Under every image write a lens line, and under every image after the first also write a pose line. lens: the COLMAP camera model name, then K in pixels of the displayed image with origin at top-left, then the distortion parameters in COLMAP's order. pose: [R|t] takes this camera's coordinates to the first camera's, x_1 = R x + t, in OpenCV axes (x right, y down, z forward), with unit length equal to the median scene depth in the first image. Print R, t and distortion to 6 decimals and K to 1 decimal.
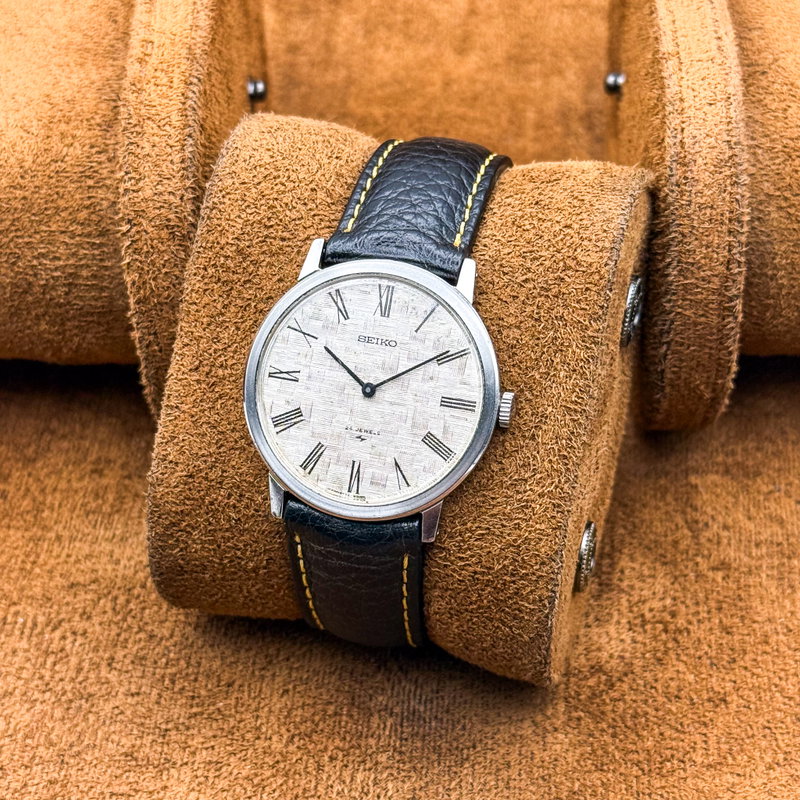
lens RADIAL K [[1810.2, 0, 400.0], [0, 1810.2, 400.0], [0, 0, 1]] dist [0.042147, -0.112898]
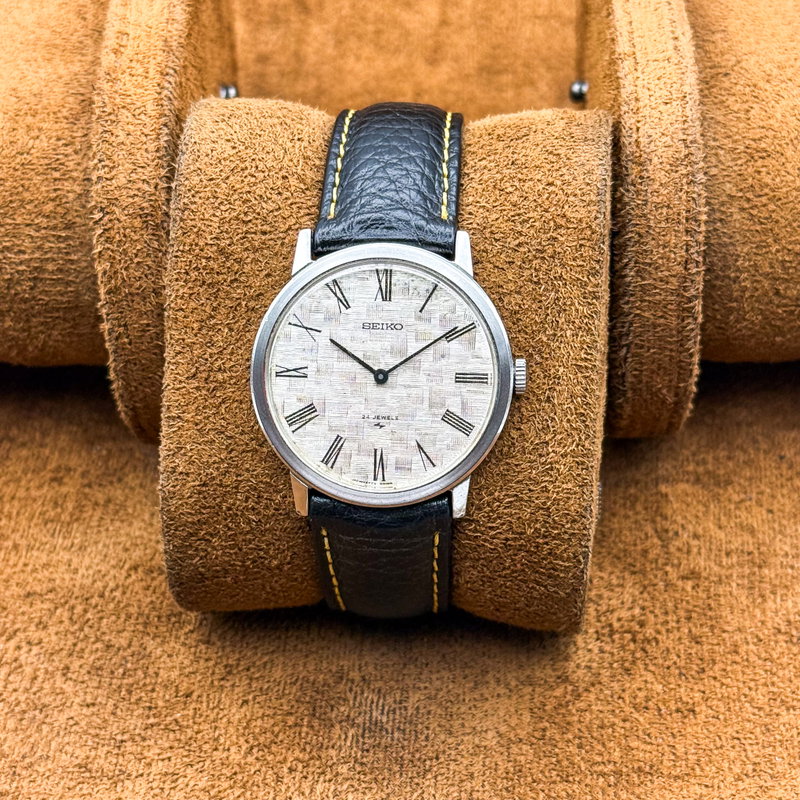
lens RADIAL K [[1810.2, 0, 400.0], [0, 1810.2, 400.0], [0, 0, 1]] dist [0.042147, -0.112898]
pose [[0.981925, -0.145394, 0.121175, -0.125860], [0.135895, 0.987213, 0.083323, -0.072213], [-0.131741, -0.065350, 0.989128, 0.016649]]
